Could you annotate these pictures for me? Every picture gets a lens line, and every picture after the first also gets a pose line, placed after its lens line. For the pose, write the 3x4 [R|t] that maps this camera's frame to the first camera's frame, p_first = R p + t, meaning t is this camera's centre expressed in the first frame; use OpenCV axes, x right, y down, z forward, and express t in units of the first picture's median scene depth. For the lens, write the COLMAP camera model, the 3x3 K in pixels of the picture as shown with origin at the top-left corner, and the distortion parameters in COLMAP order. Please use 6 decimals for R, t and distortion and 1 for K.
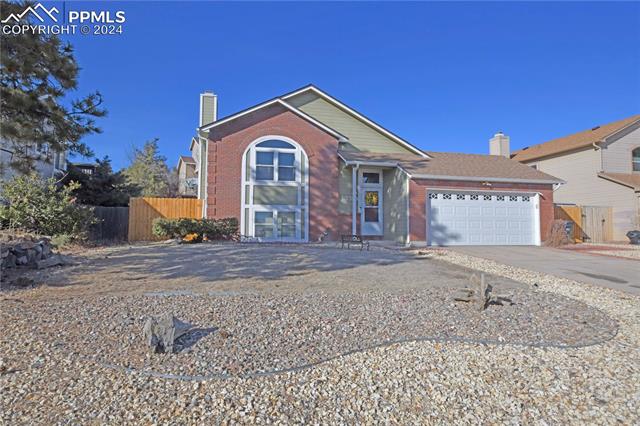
lens RADIAL K [[394.2, 0, 320.4], [0, 394.2, 213.6], [0, 0, 1]] dist [0.000929, 0.001172]
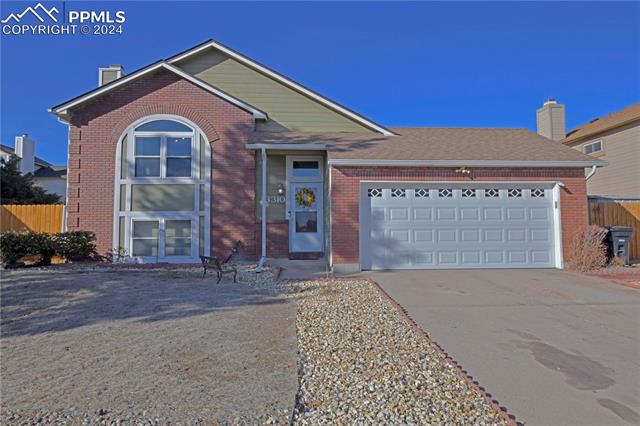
lens RADIAL K [[431.6, 0, 319.6], [0, 431.6, 211.1], [0, 0, 1]] dist [0.007103, 0.004097]
pose [[0.985534, -0.020308, -0.168259, 0.298007], [0.019432, 0.999788, -0.006854, -0.010777], [0.168363, 0.003485, 0.985719, 0.273601]]
